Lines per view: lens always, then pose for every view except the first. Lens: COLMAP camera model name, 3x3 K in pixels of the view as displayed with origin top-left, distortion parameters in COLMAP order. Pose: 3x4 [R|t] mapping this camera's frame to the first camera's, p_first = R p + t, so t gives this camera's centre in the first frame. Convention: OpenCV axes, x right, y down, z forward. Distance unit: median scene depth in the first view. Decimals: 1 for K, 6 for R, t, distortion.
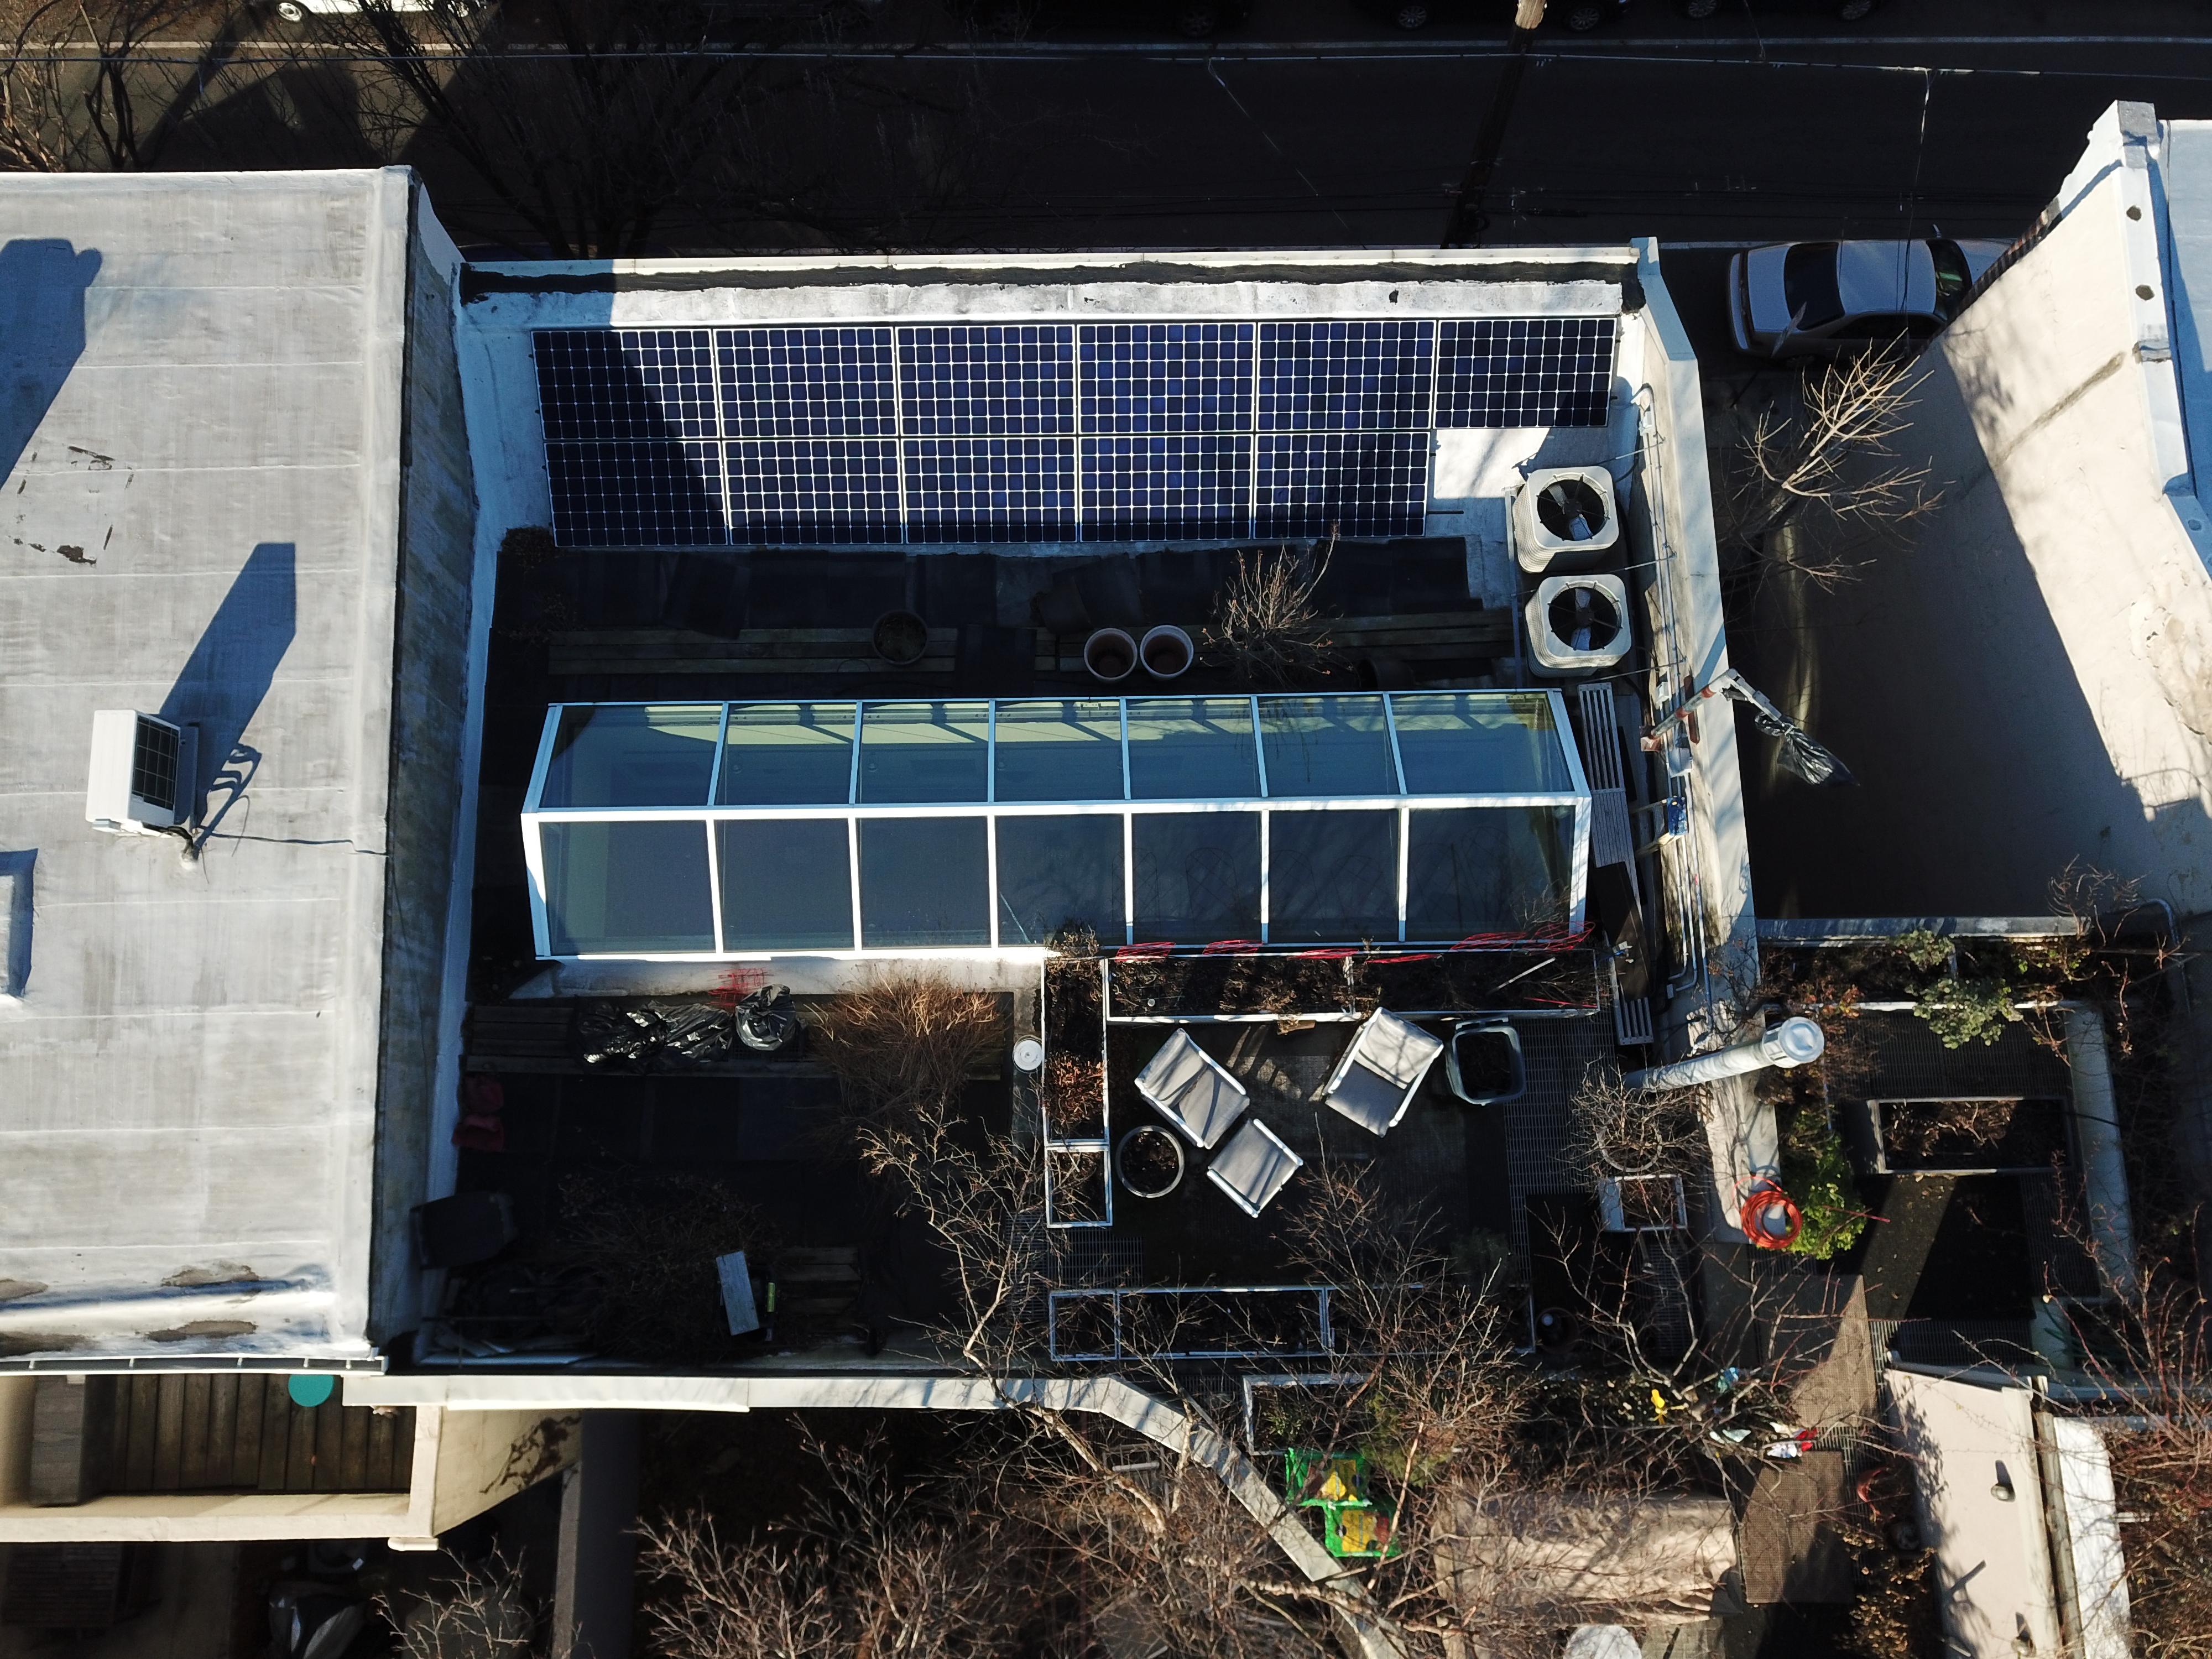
lens RADIAL K [[1667.5, 0, 1087.5], [0, 1667.5, 836.6], [0, 0, 1]] dist [0.026588, -0.033978]
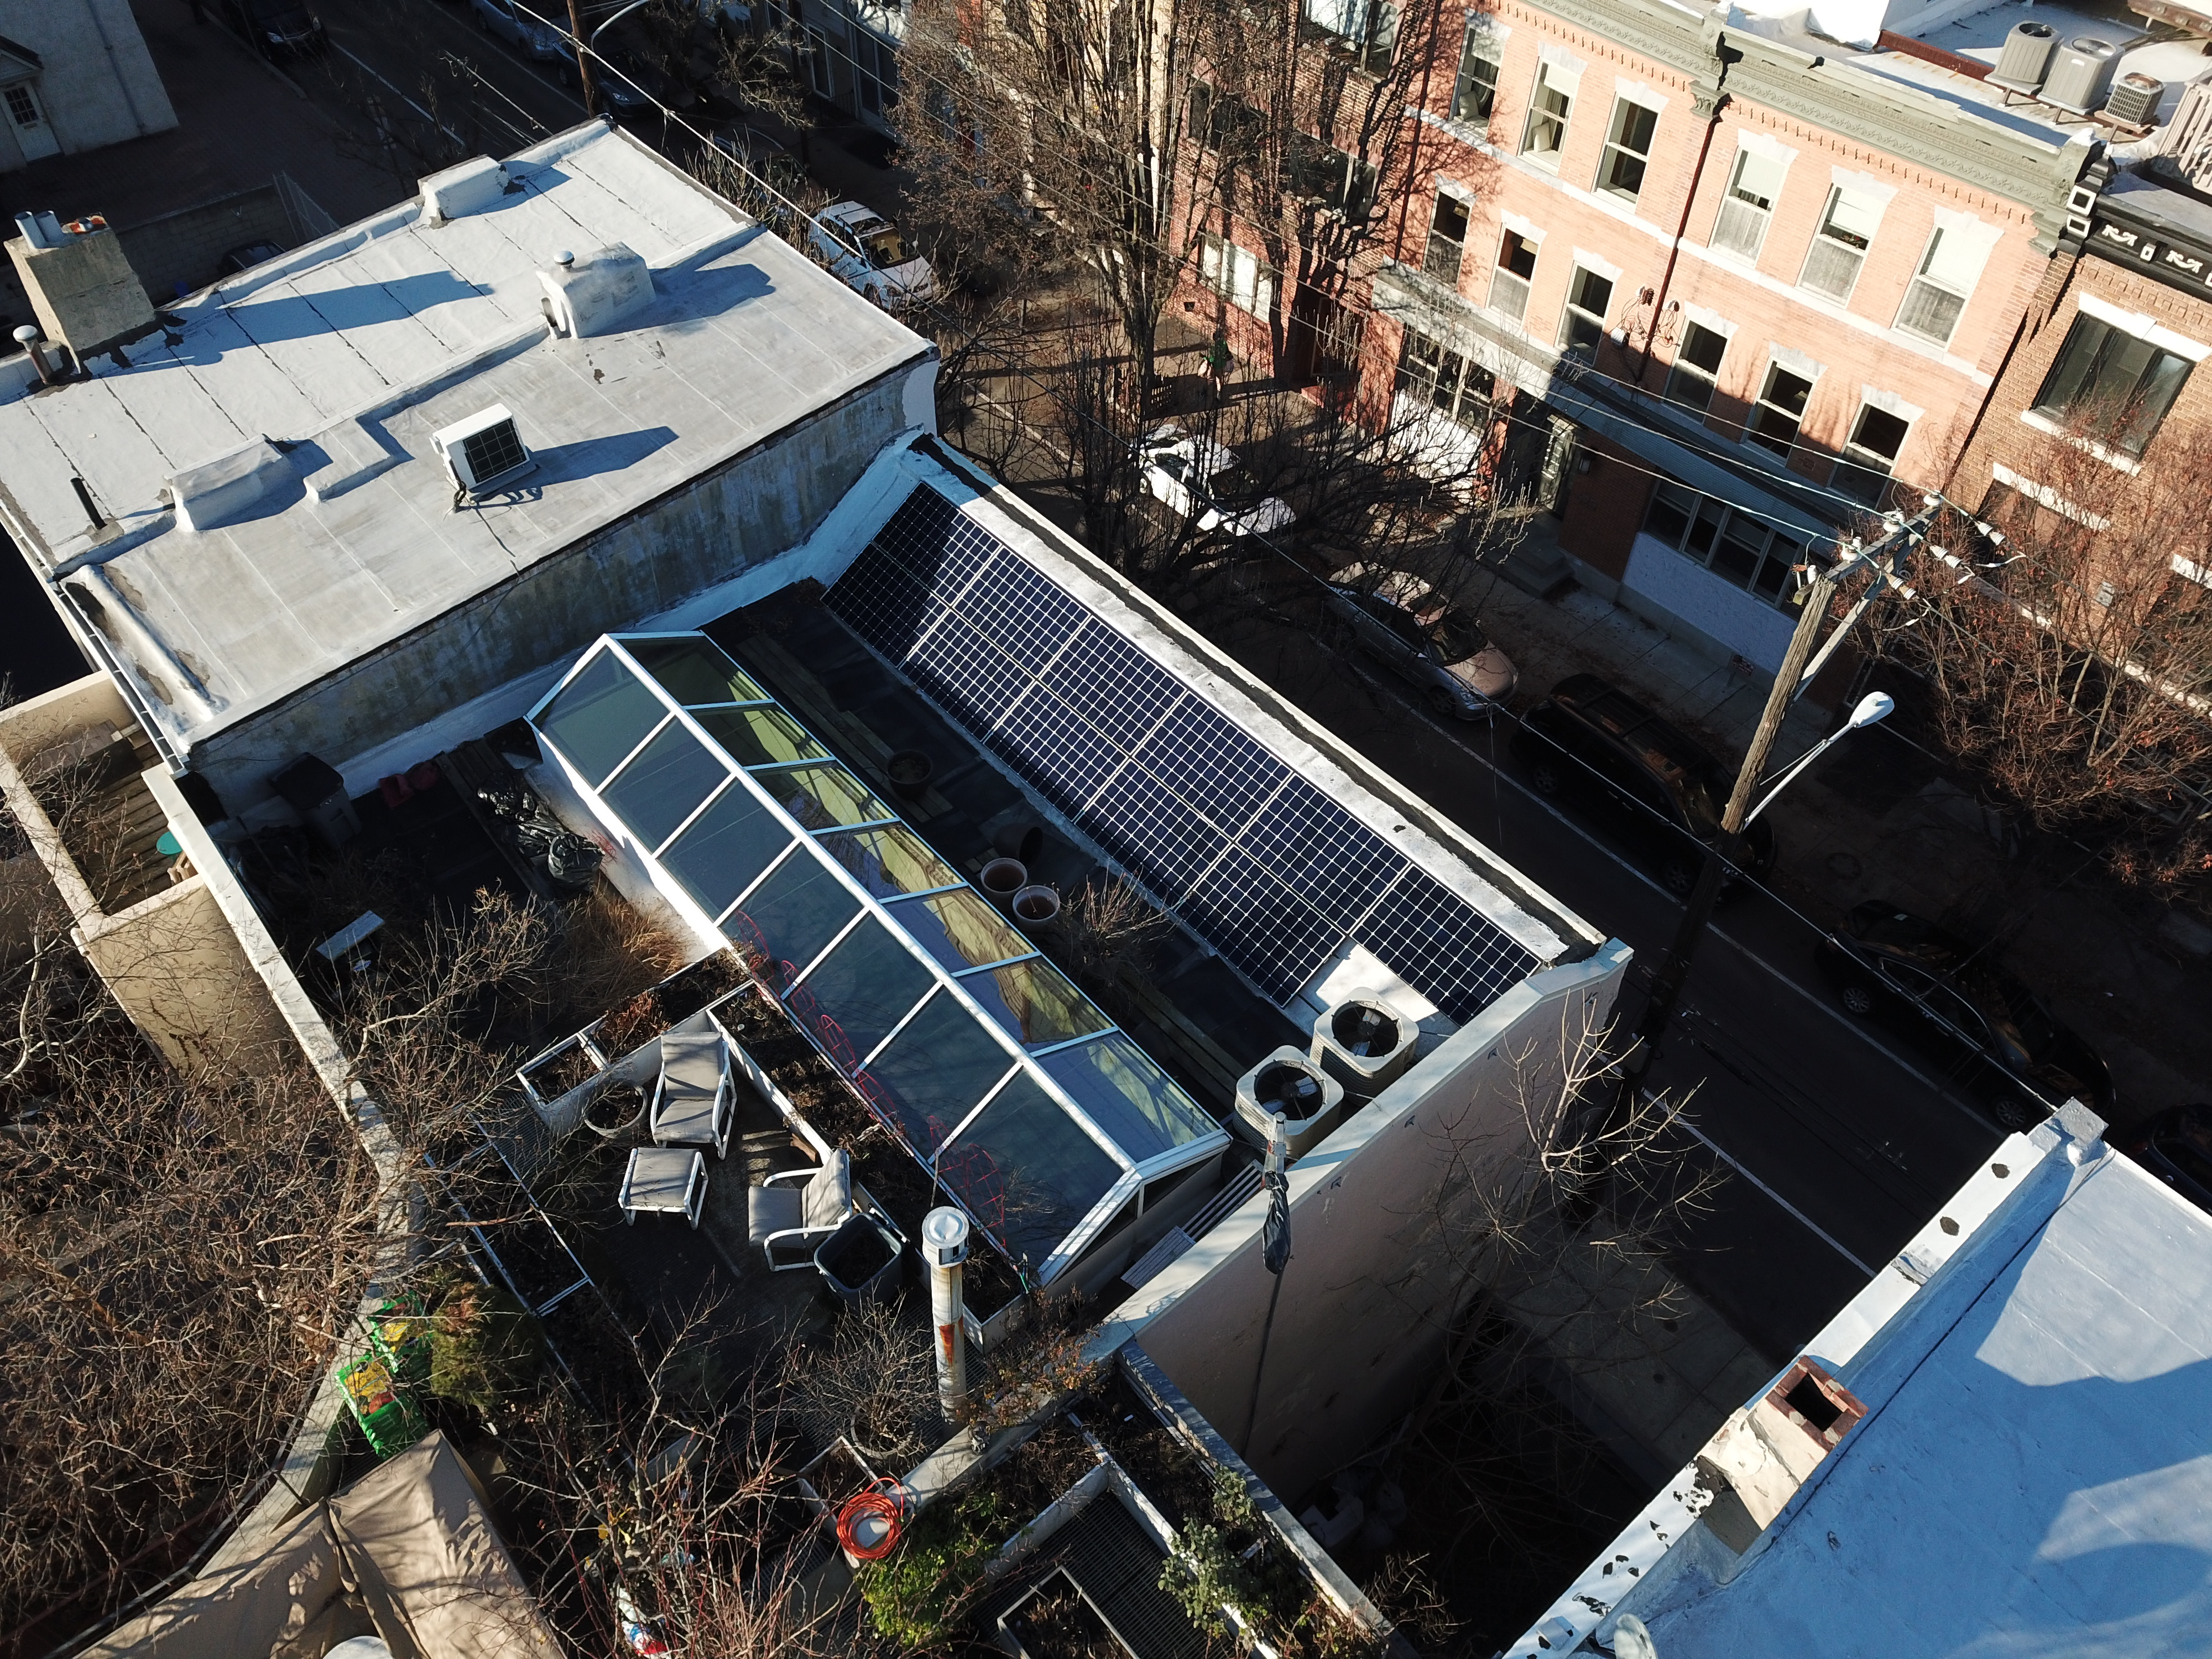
lens RADIAL K [[1667.5, 0, 1082.3], [0, 1667.5, 834.6], [0, 0, 1]] dist [0.026588, -0.033978]
pose [[0.634173, 0.575837, -0.515981, 0.635097], [-0.756909, 0.598587, -0.262262, 0.133679], [0.157840, 0.556870, 0.815464, 0.061190]]
